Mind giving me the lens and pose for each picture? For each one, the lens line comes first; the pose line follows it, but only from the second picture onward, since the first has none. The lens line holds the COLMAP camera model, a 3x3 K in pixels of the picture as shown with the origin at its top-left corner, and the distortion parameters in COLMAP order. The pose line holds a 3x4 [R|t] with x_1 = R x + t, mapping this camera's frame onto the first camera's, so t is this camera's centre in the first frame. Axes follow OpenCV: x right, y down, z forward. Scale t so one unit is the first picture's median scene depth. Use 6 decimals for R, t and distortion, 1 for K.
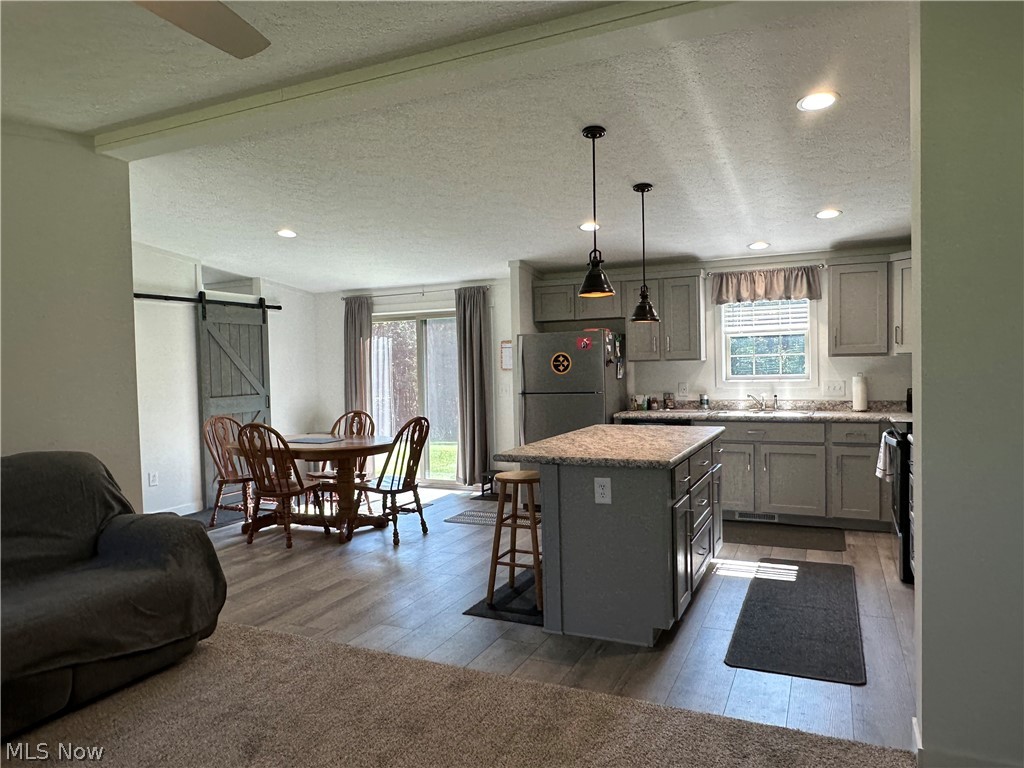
lens RADIAL K [[700.3, 0, 499.5], [0, 700.3, 388.0], [0, 0, 1]] dist [-0.010149, -0.002064]
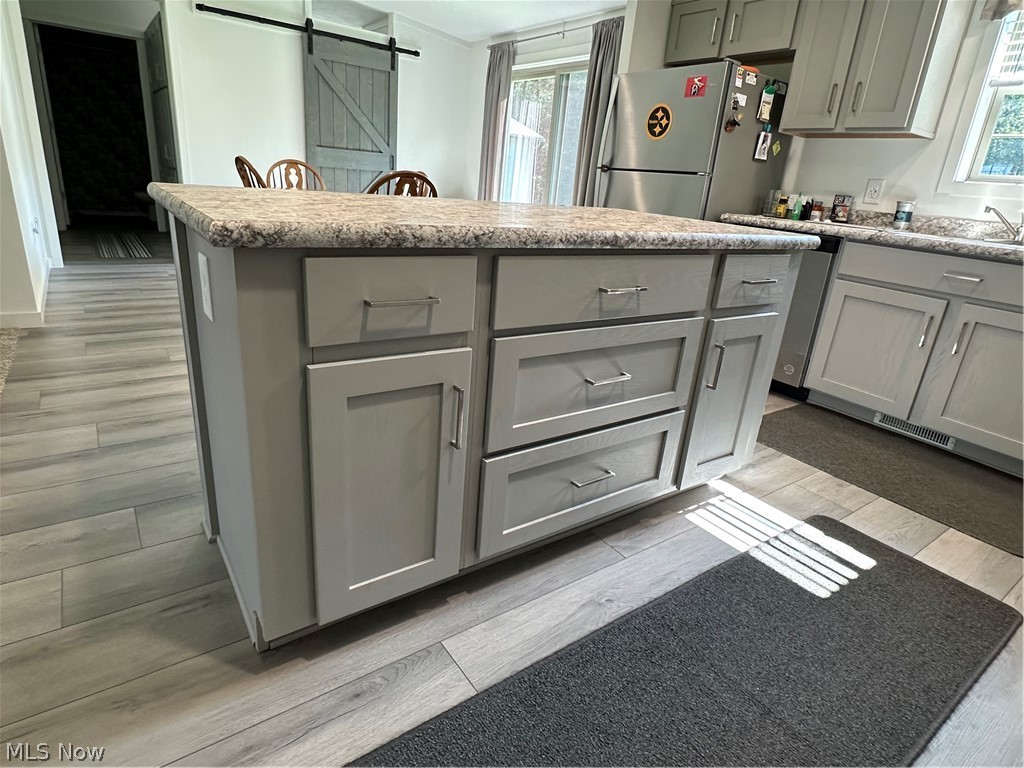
lens RADIAL K [[574.6, 0, 517.2], [0, 574.6, 379.0], [0, 0, 1]] dist [-0.000937, 0.000303]
pose [[0.871814, 0.253033, -0.419422, 0.255838], [-0.124372, 0.942534, 0.310100, 0.039870], [0.473785, -0.218185, 0.853184, 0.435044]]
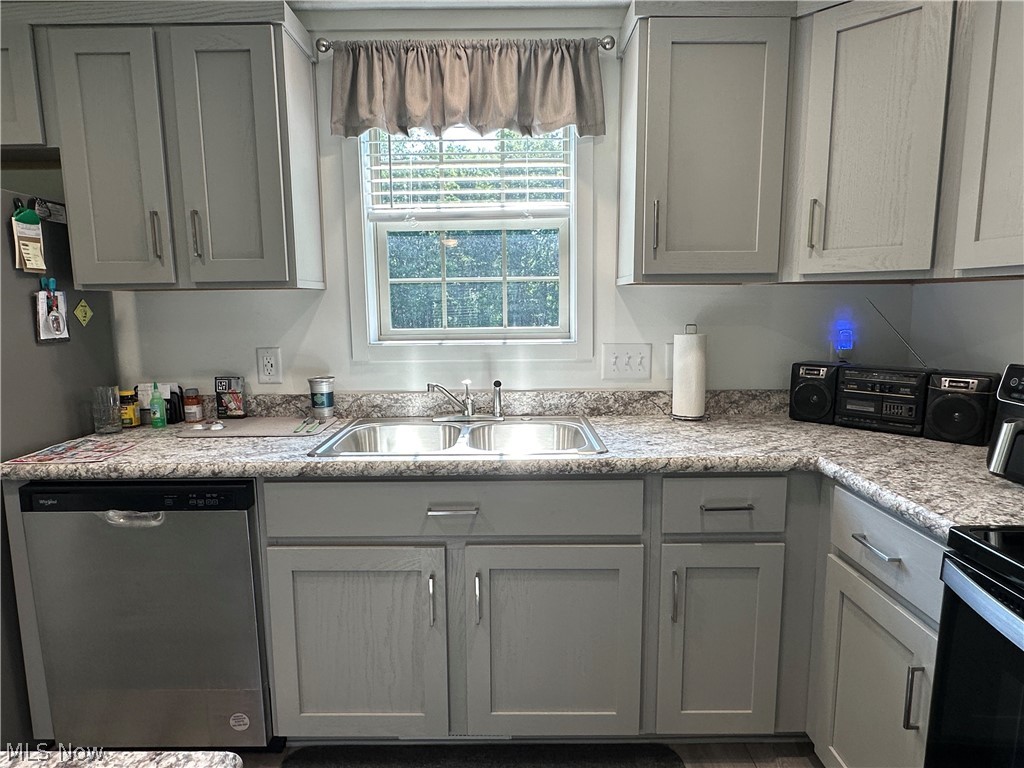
lens RADIAL K [[608.8, 0, 506.5], [0, 608.8, 384.5], [0, 0, 1]] dist [-0.005539, 0.000143]
pose [[0.904413, -0.044511, 0.424329, 0.250059], [0.003737, 0.995331, 0.096443, -0.020253], [-0.426641, -0.085639, 0.900357, 0.677516]]
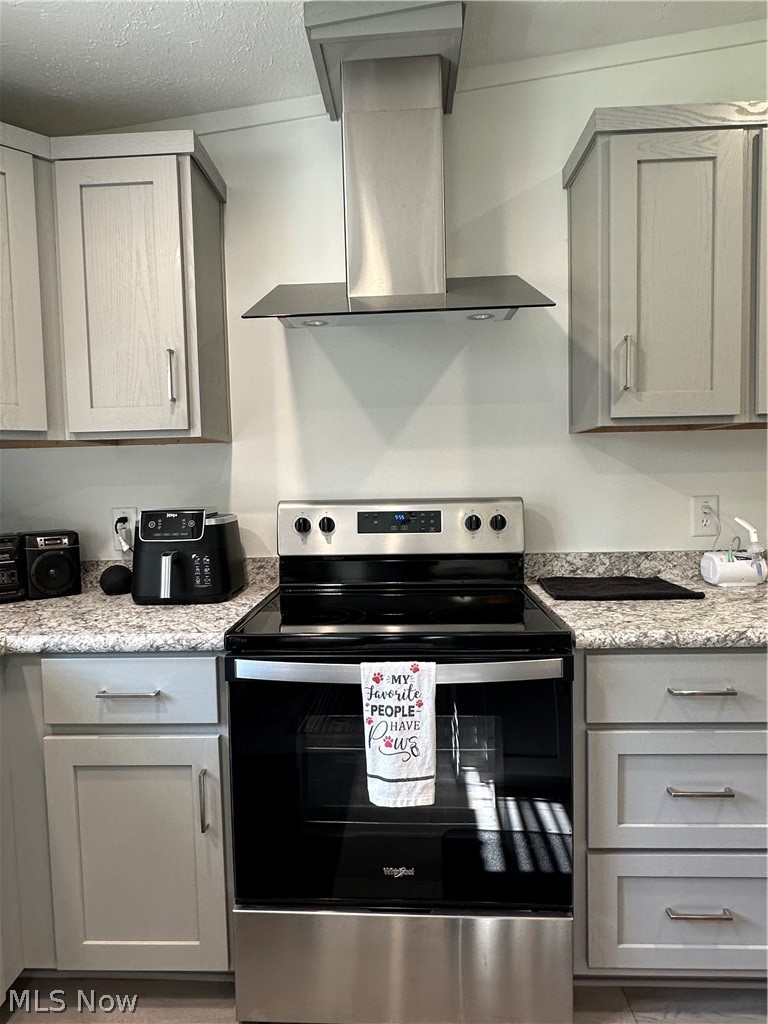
lens RADIAL K [[608.8, 0, 384.0], [0, 608.8, 512.0], [0, 0, 1]] dist [-0.005539, 0.000143]
pose [[-0.394453, -0.026797, 0.918525, 0.221106], [0.063545, 0.996386, 0.056358, -0.013776], [-0.916716, 0.080599, -0.391325, 0.804315]]
